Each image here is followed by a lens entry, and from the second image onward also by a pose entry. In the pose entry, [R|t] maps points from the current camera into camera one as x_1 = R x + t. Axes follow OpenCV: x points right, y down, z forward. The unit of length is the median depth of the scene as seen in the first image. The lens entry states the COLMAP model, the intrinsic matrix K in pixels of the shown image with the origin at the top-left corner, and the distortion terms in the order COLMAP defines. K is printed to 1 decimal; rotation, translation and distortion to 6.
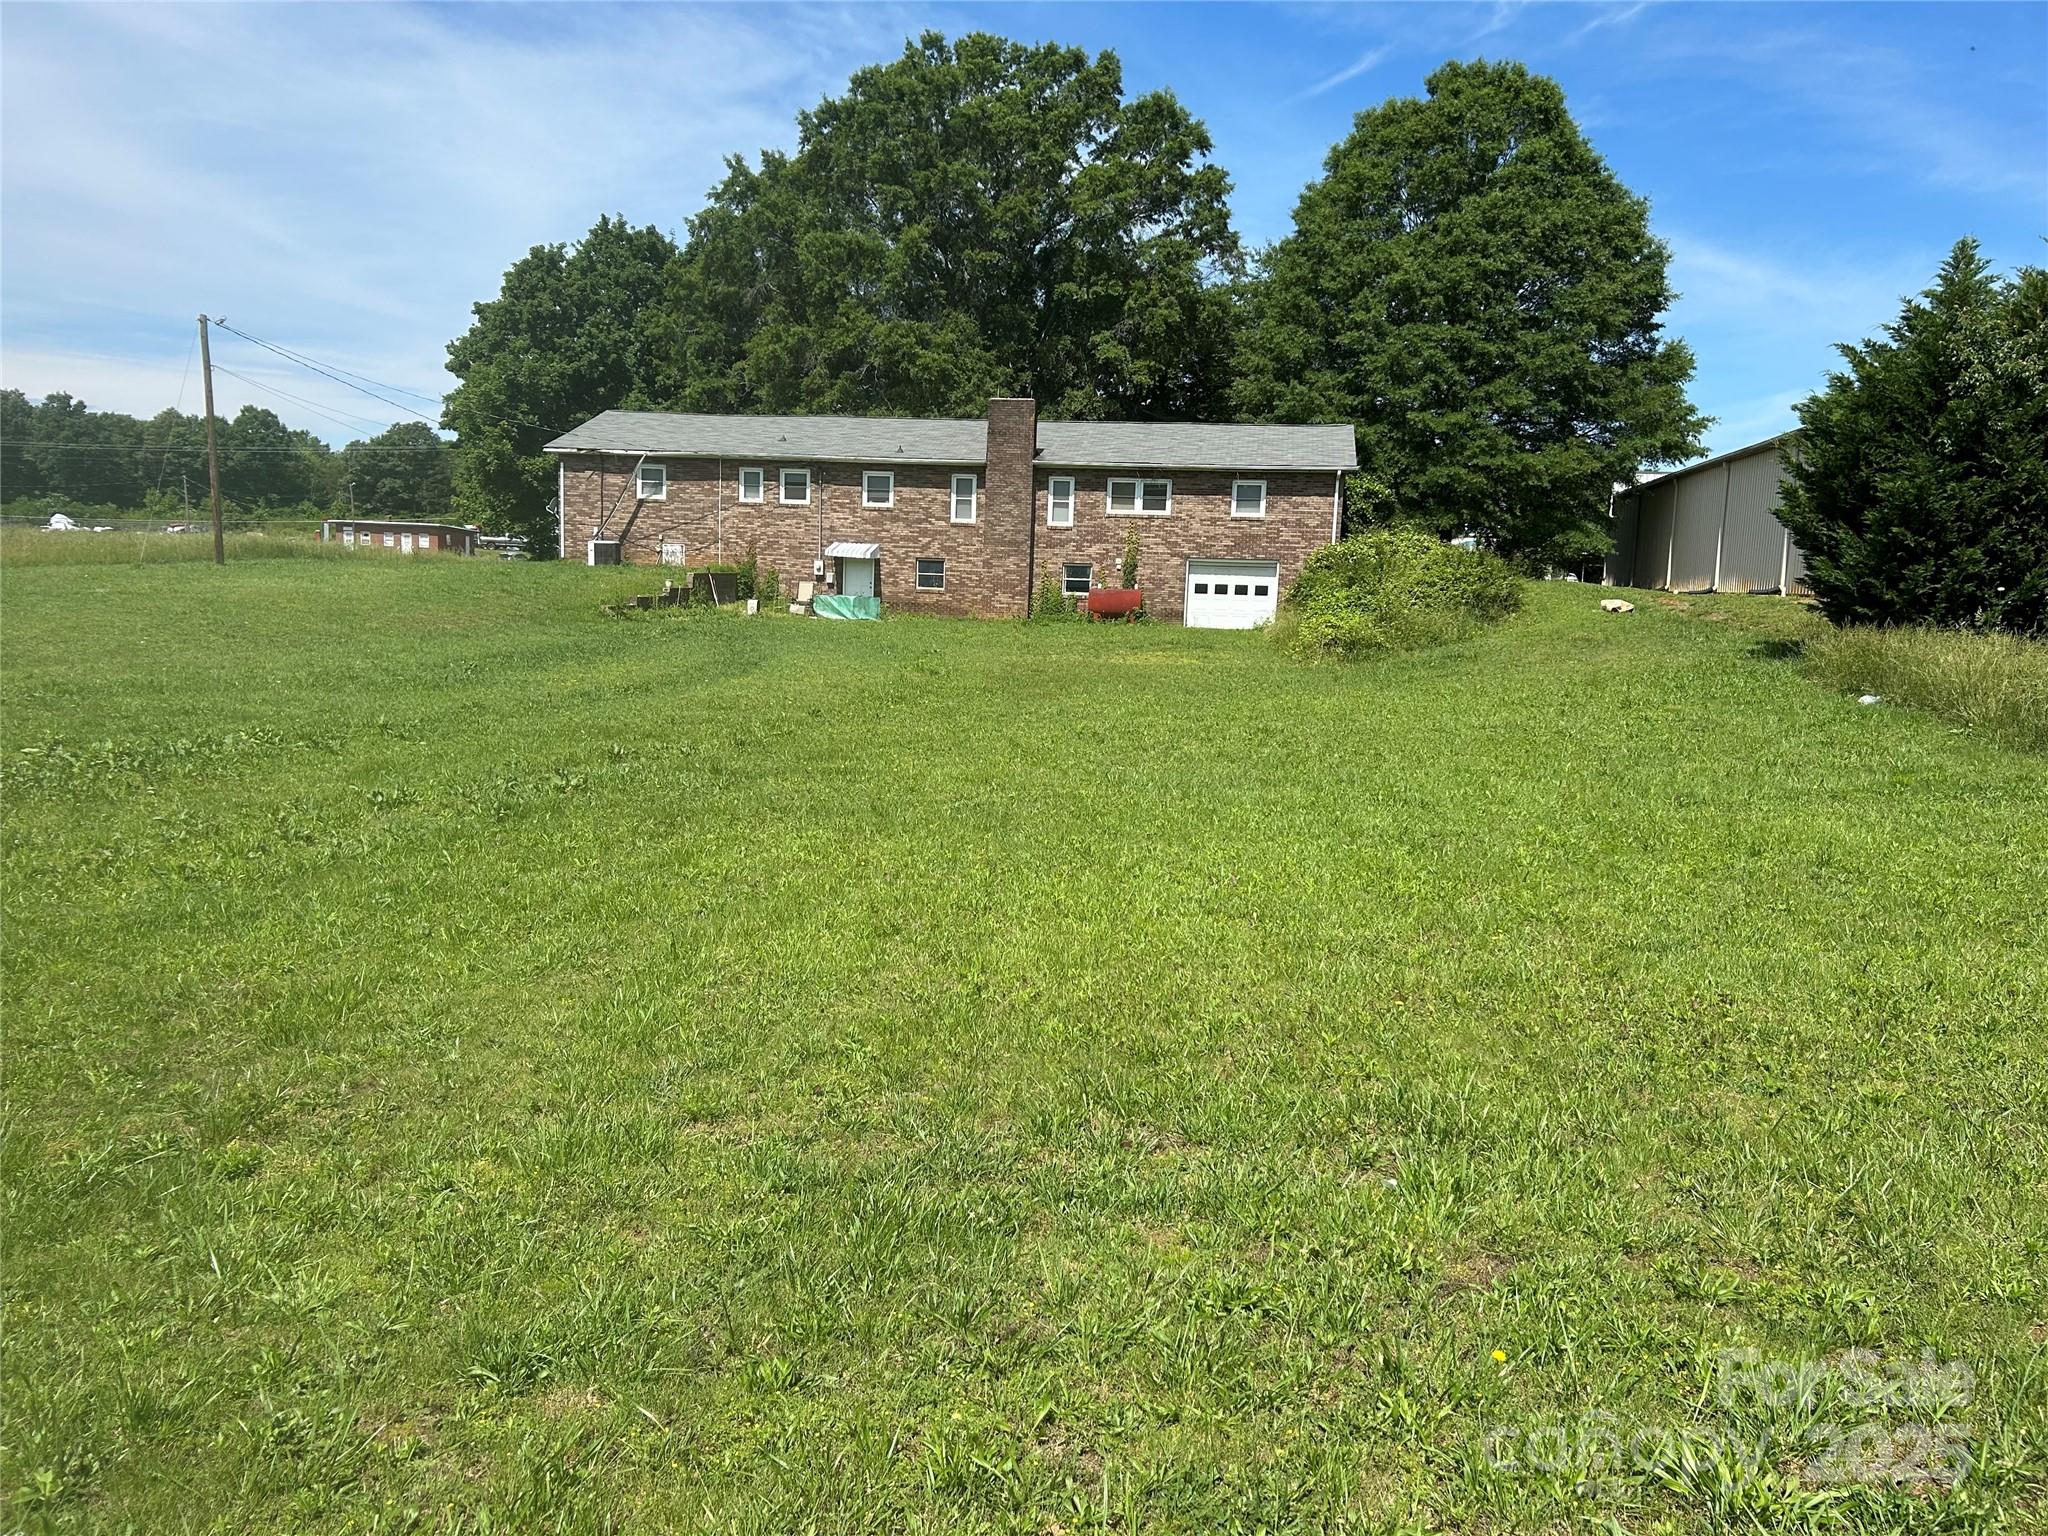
lens RADIAL K [[1539.8, 0, 1024.0], [0, 1539.8, 768.0], [0, 0, 1]] dist [0.158871, -0.292668]
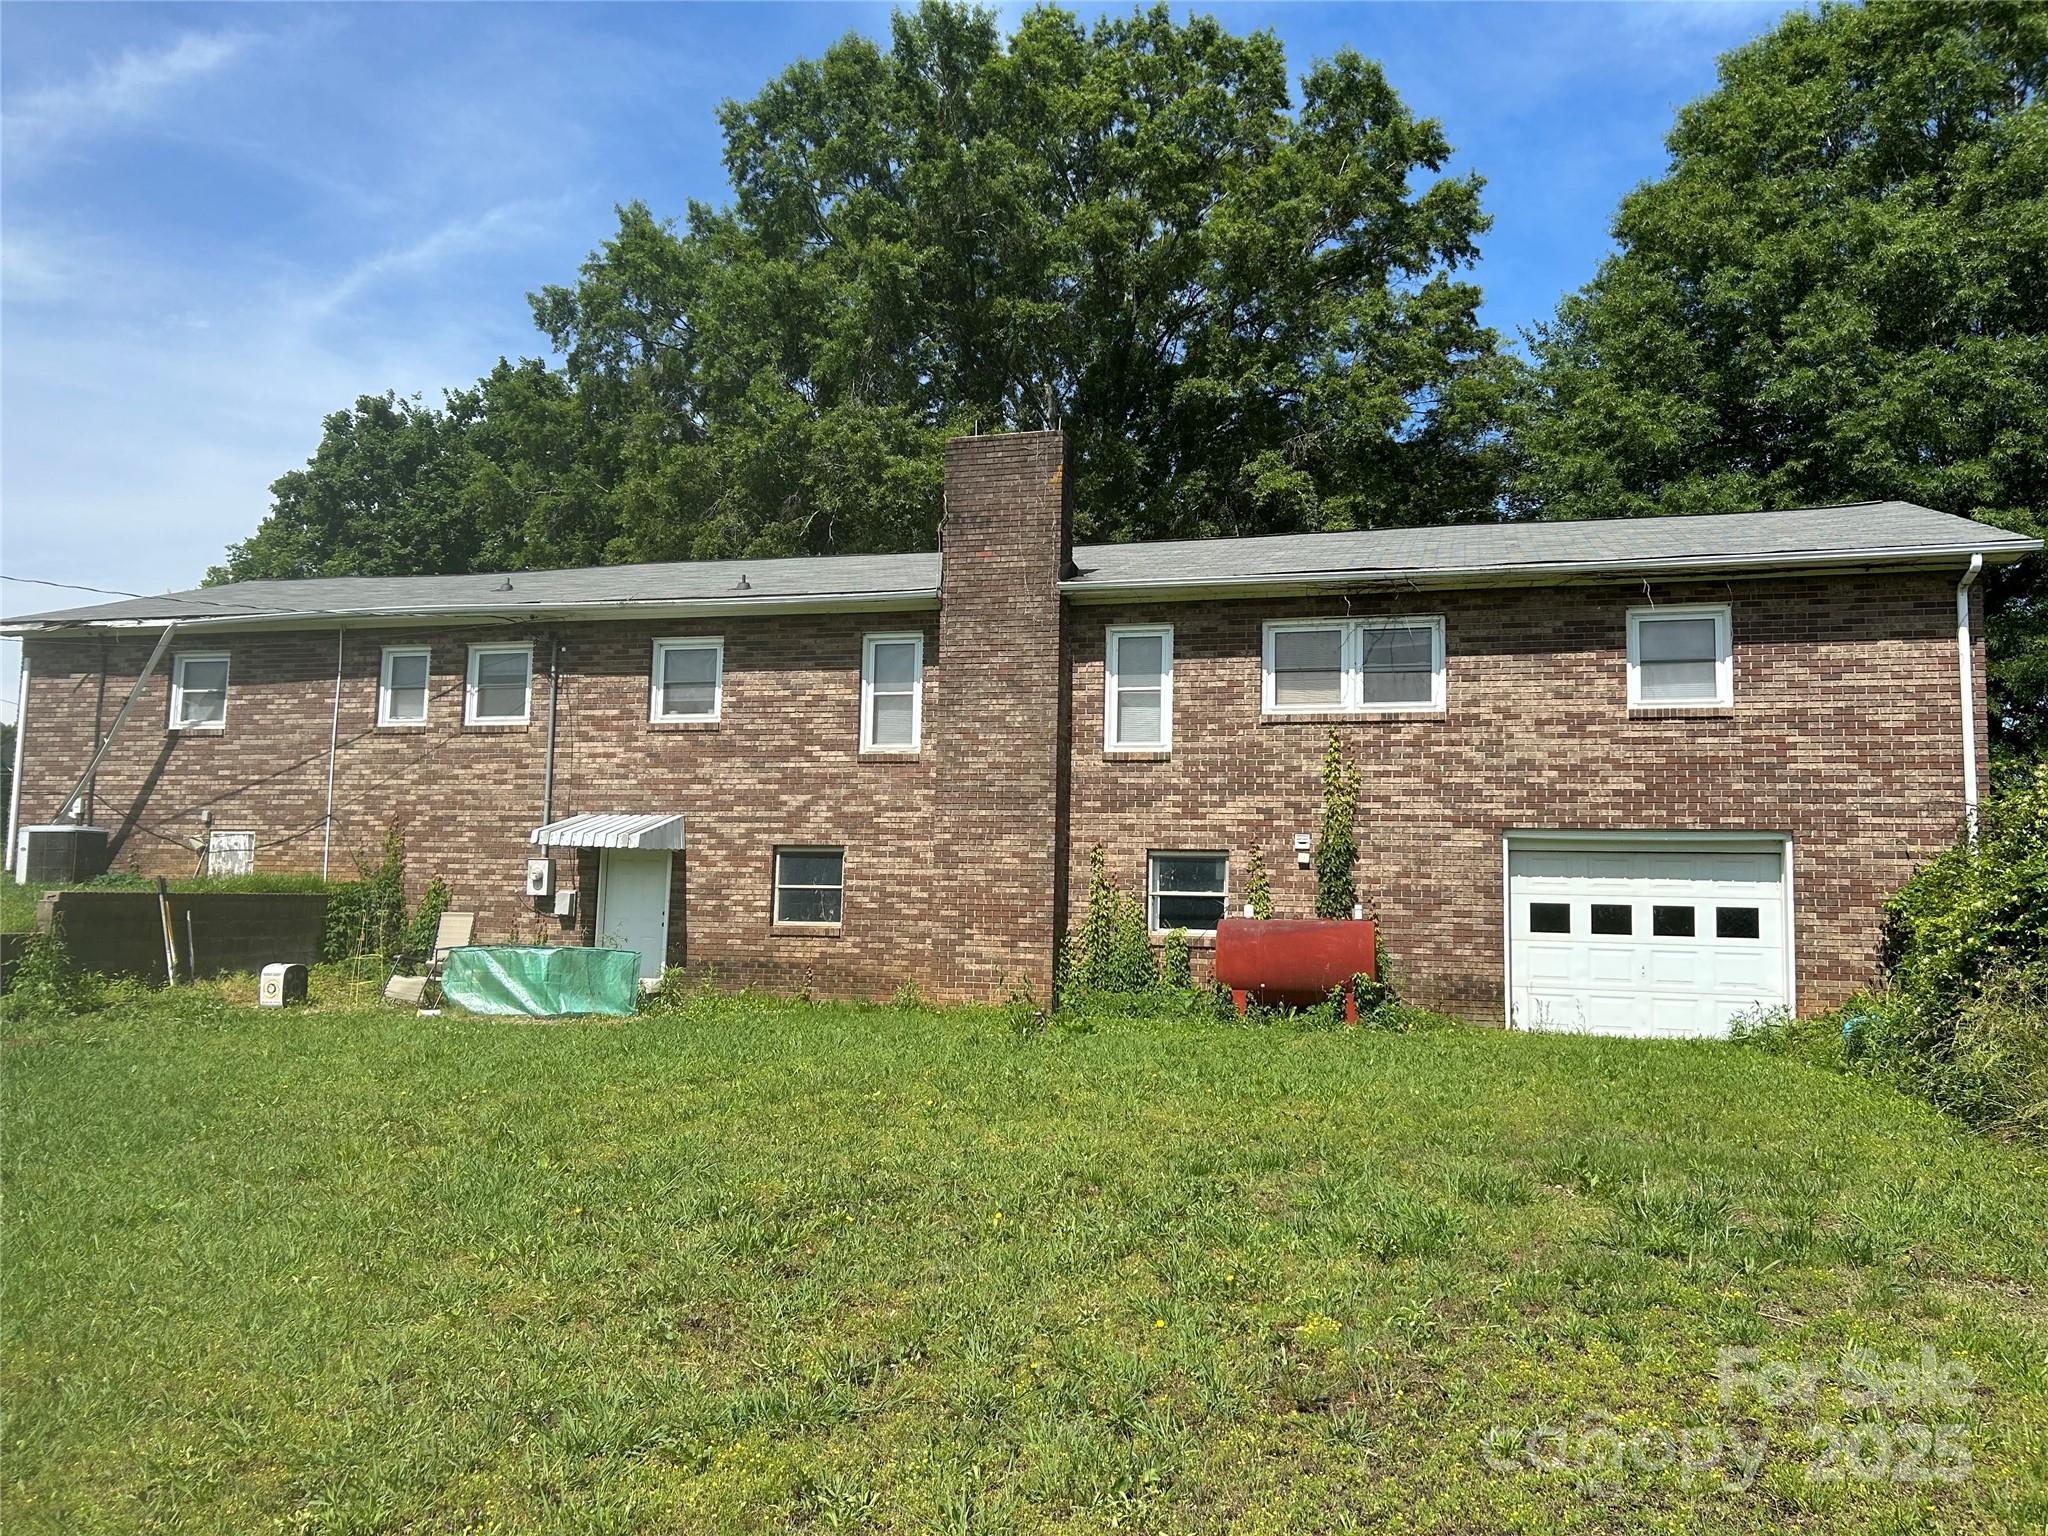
lens RADIAL K [[1539.8, 0, 1024.0], [0, 1539.8, 768.0], [0, 0, 1]] dist [0.158871, -0.292668]
pose [[0.992507, -0.024379, -0.119733, 0.040156], [-0.001682, 0.977076, -0.212885, -0.073246], [0.122178, 0.211492, 0.969713, 0.632929]]
